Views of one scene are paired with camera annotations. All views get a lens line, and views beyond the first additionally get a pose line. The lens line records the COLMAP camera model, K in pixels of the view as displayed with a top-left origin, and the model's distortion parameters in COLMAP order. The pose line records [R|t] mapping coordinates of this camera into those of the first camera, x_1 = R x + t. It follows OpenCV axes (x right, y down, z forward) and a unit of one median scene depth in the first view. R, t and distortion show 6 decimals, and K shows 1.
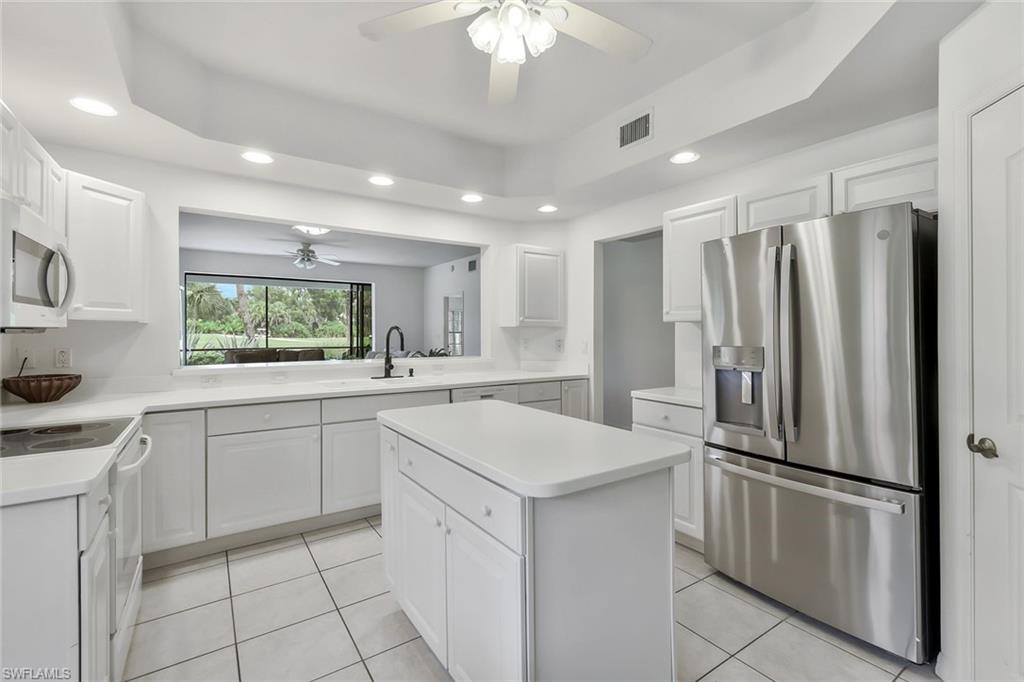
lens RADIAL K [[458.1, 0, 514.2], [0, 458.1, 330.7], [0, 0, 1]] dist [-0.004236, -0.000465]
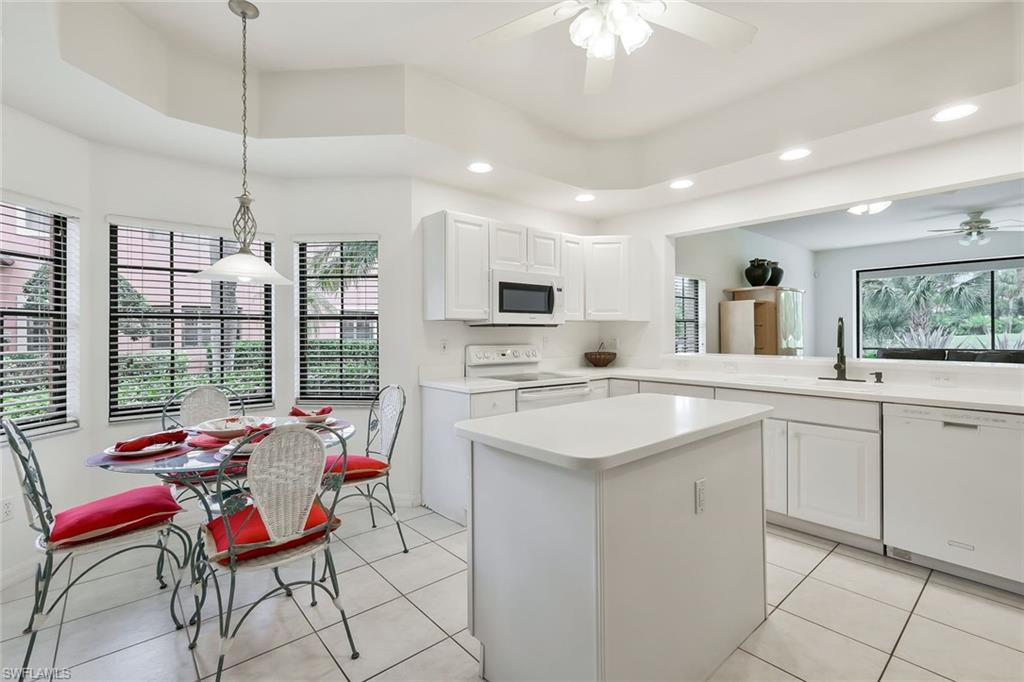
lens RADIAL K [[458.1, 0, 513.0], [0, 458.1, 336.9], [0, 0, 1]] dist [-0.004236, -0.000465]
pose [[0.126909, 0.012278, -0.991838, 0.261685], [0.004223, 0.999908, 0.012918, 0.006658], [0.991905, -0.005828, 0.126846, 0.172099]]
